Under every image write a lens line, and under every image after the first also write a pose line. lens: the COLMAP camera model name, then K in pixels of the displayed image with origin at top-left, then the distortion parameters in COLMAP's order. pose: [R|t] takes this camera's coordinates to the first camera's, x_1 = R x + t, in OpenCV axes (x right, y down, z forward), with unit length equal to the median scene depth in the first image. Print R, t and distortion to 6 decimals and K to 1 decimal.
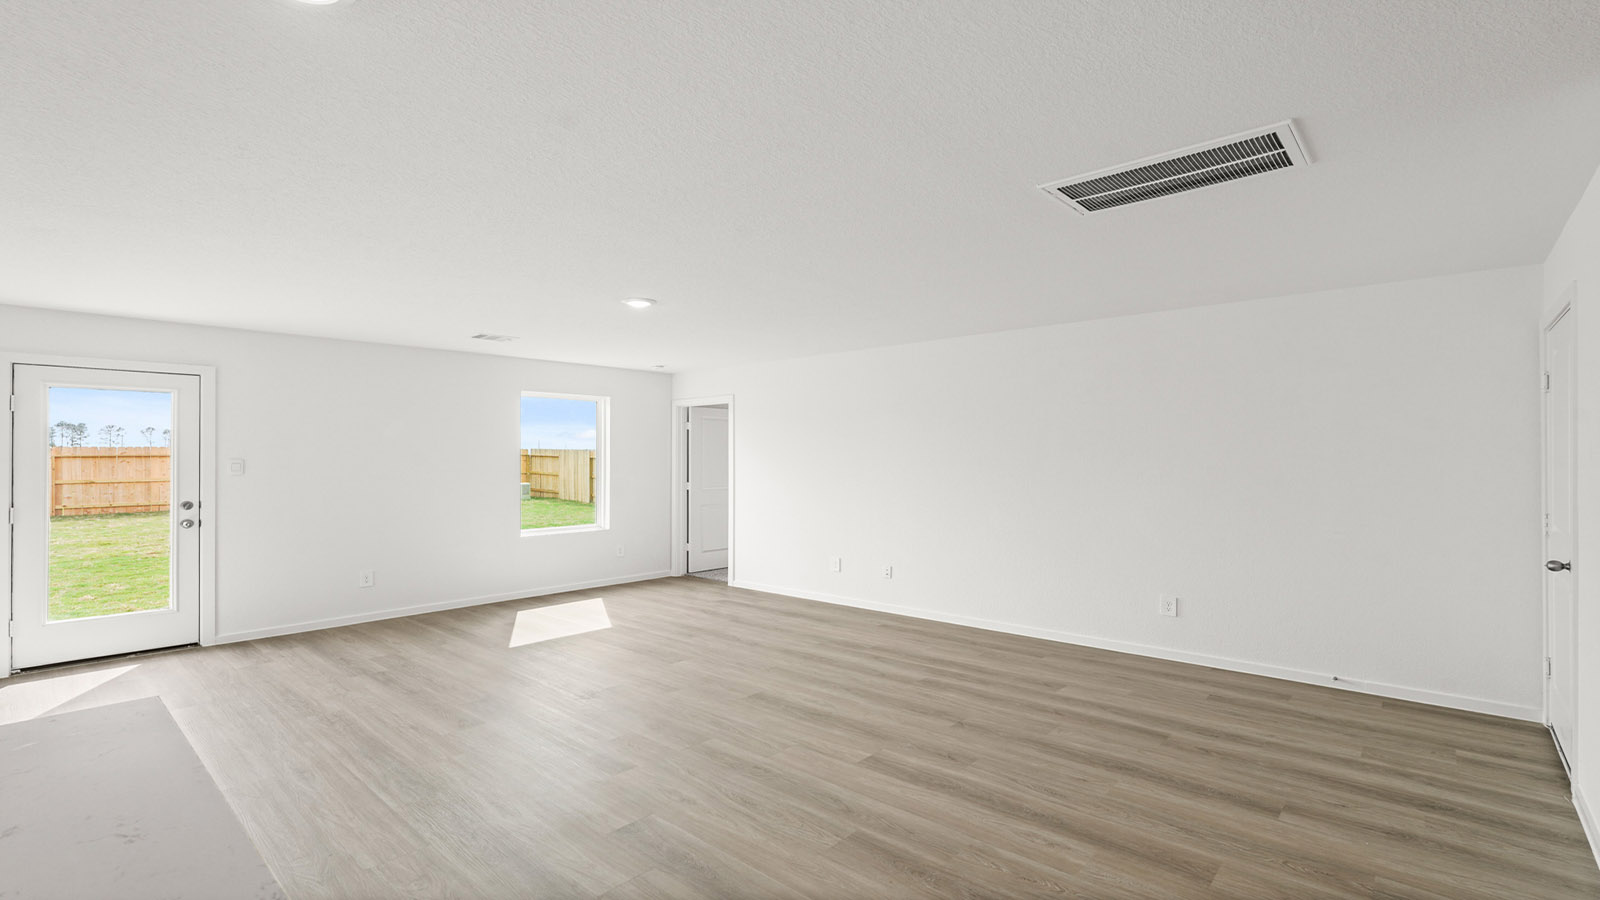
lens RADIAL K [[714.4, 0, 800.0], [0, 714.4, 450.0], [0, 0, 1]] dist [-0.000223, -0.000163]
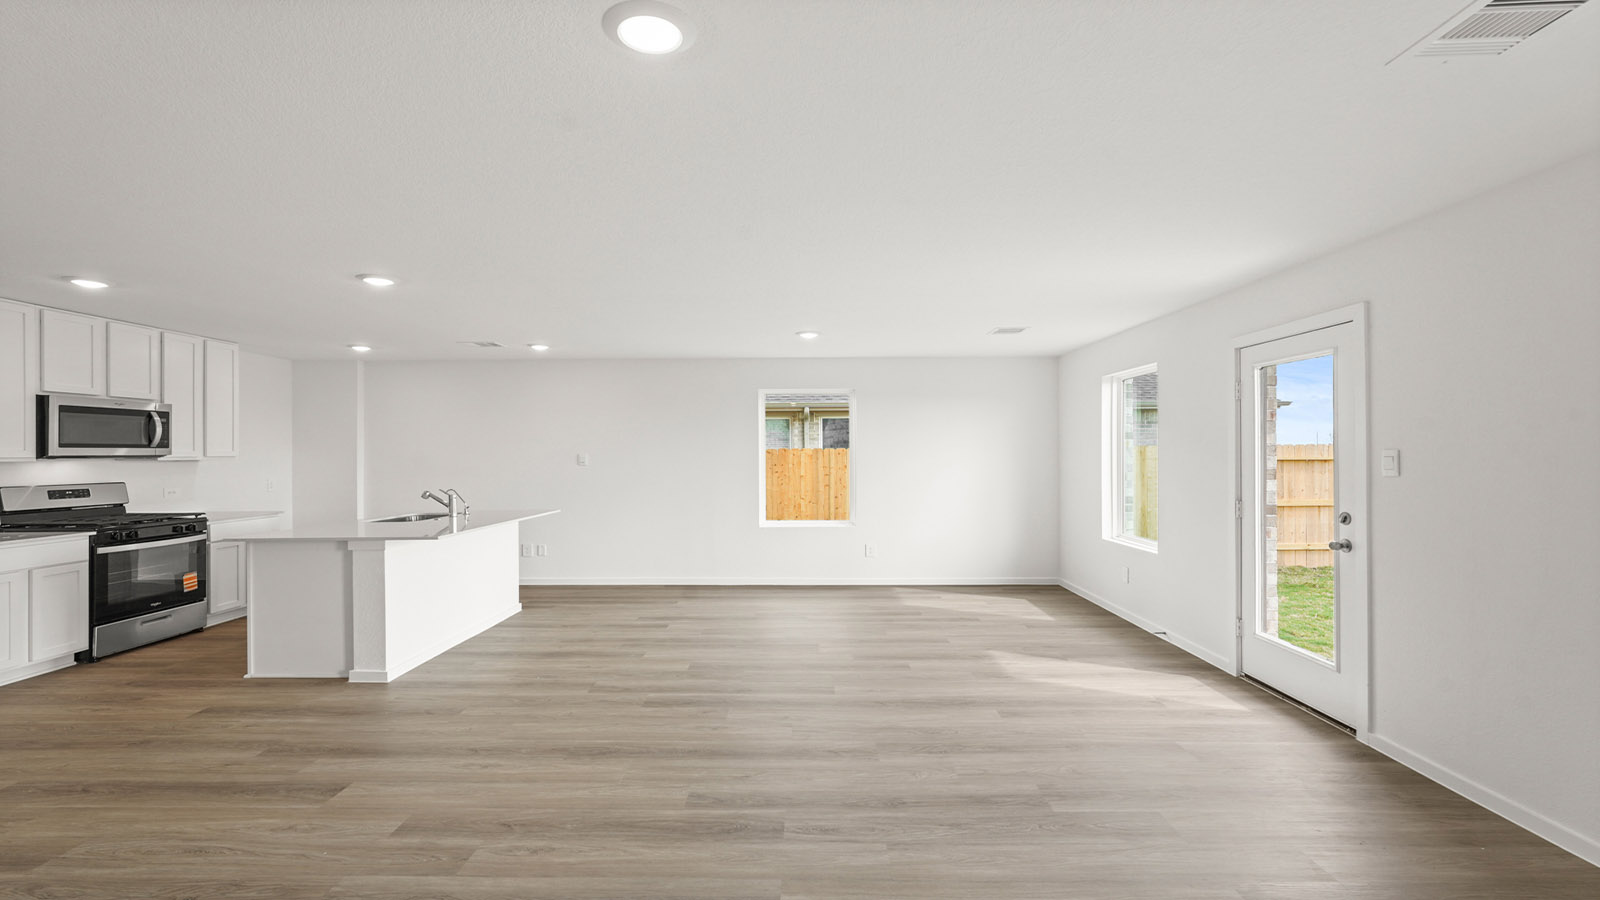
lens RADIAL K [[714.4, 0, 800.0], [0, 714.4, 450.0], [0, 0, 1]] dist [-0.000223, -0.000163]
pose [[-0.754751, 0.003043, -0.656004, -0.035170], [0.013620, 0.999846, -0.011033, 0.014927], [0.655870, -0.017262, -0.754677, 1.294512]]
